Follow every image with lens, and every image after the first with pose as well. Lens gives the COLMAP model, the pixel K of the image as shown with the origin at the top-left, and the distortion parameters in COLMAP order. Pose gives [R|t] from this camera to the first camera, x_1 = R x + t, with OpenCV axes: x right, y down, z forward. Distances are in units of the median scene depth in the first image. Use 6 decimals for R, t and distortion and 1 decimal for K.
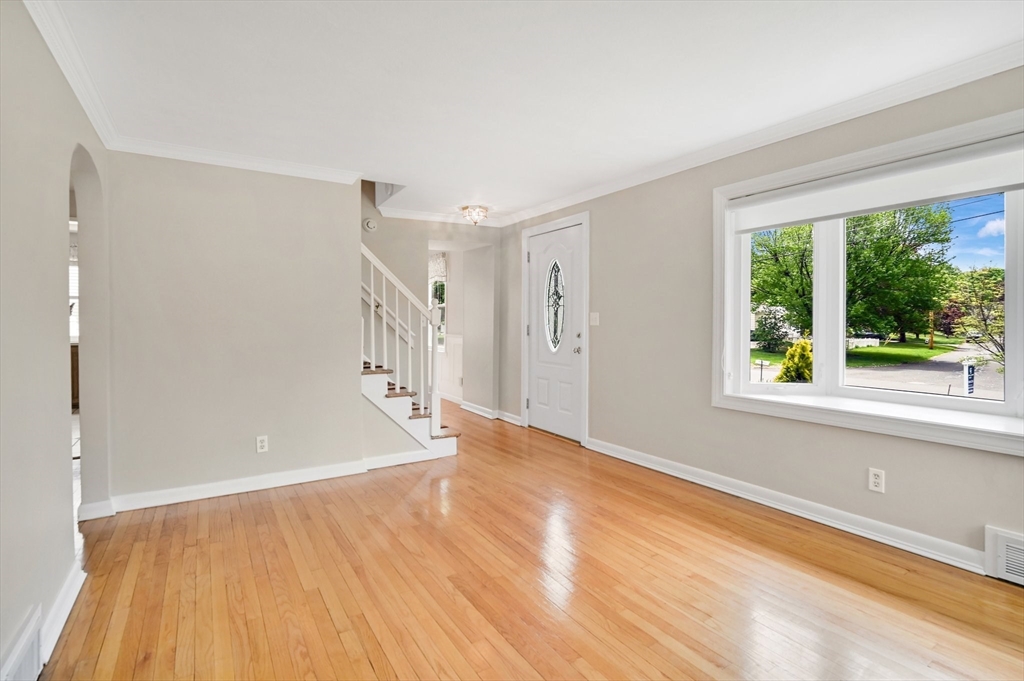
lens RADIAL K [[495.6, 0, 530.9], [0, 495.6, 339.0], [0, 0, 1]] dist [-0.001888, -0.000198]
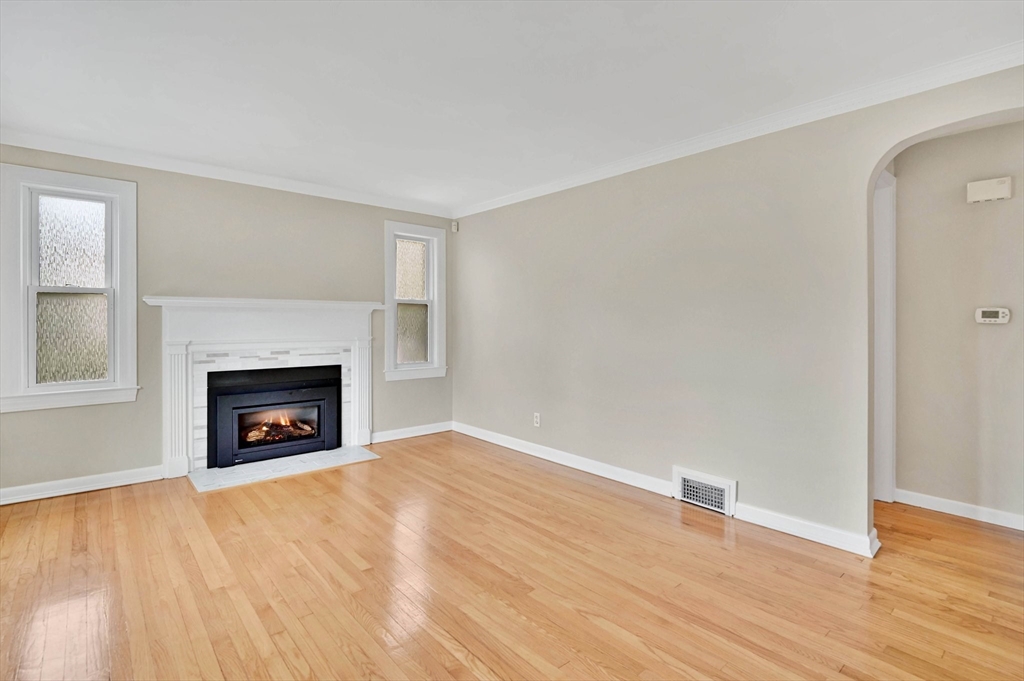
lens RADIAL K [[495.6, 0, 530.9], [0, 495.6, 339.0], [0, 0, 1]] dist [-0.001888, -0.000198]
pose [[-0.988760, 0.013361, -0.148911, -0.022896], [0.001414, 0.996790, 0.080050, -0.063895], [0.149502, 0.078940, -0.985605, 1.615581]]
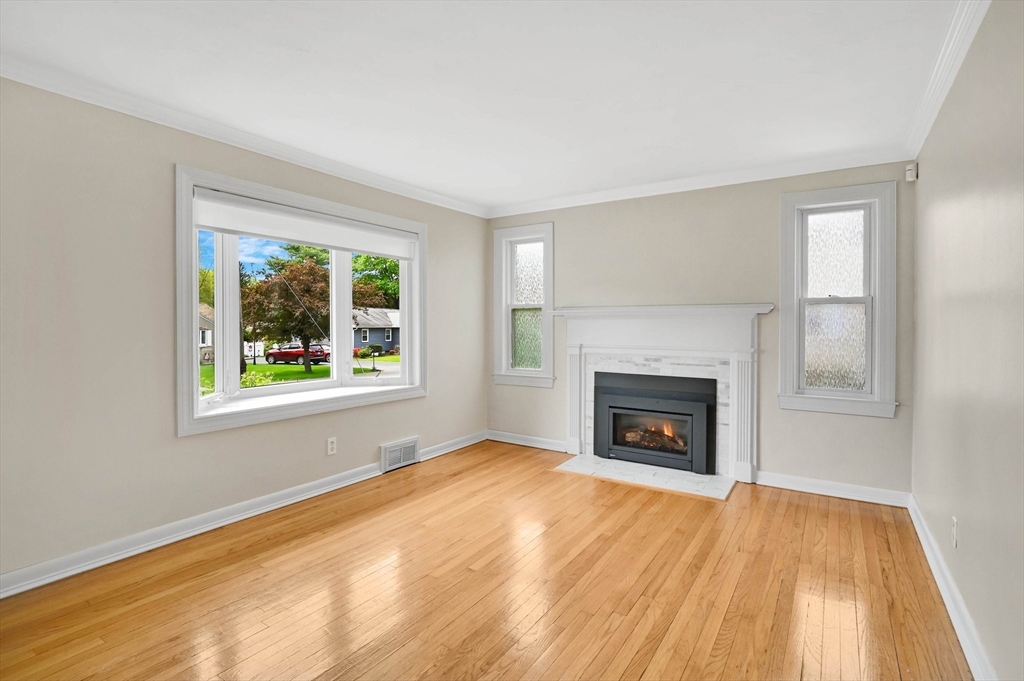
lens RADIAL K [[503.4, 0, 507.2], [0, 503.4, 345.3], [0, 0, 1]] dist [-0.001577, -0.000218]
pose [[-0.388118, -0.028633, 0.921165, -0.712081], [0.038557, 0.998138, 0.047271, -0.035159], [-0.920803, 0.053864, -0.386291, 1.015182]]
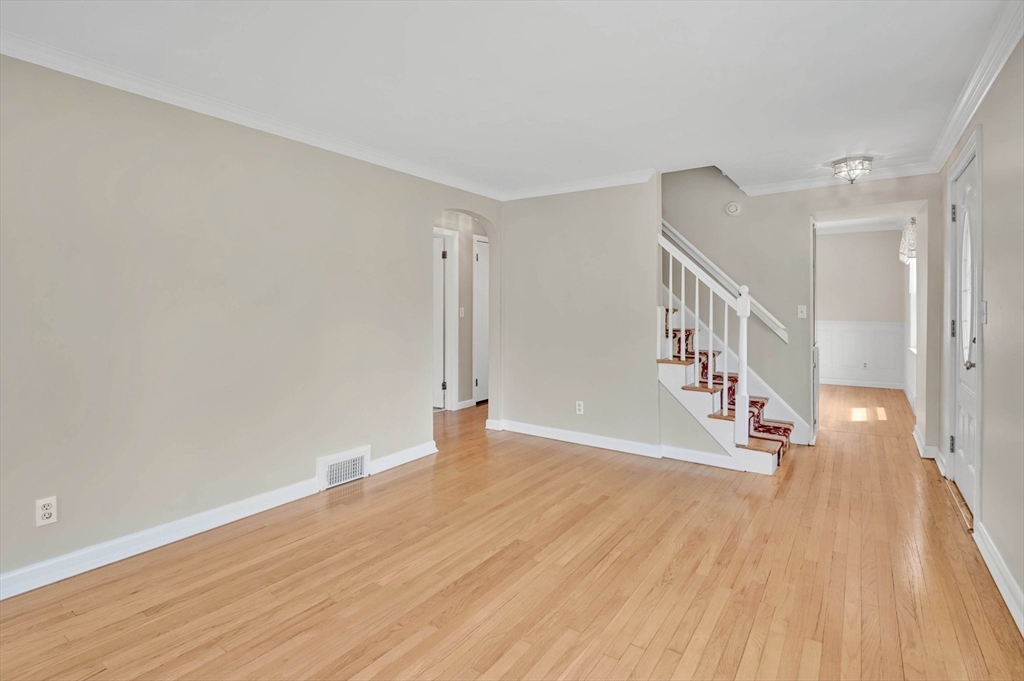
lens RADIAL K [[504.6, 0, 511.3], [0, 504.6, 323.5], [0, 0, 1]] dist [-0.002870, -0.000631]
pose [[0.377881, 0.037551, -0.925092, 0.736073], [-0.042620, 0.998823, 0.023134, -0.029593], [0.924873, 0.030686, 0.379037, 0.458760]]
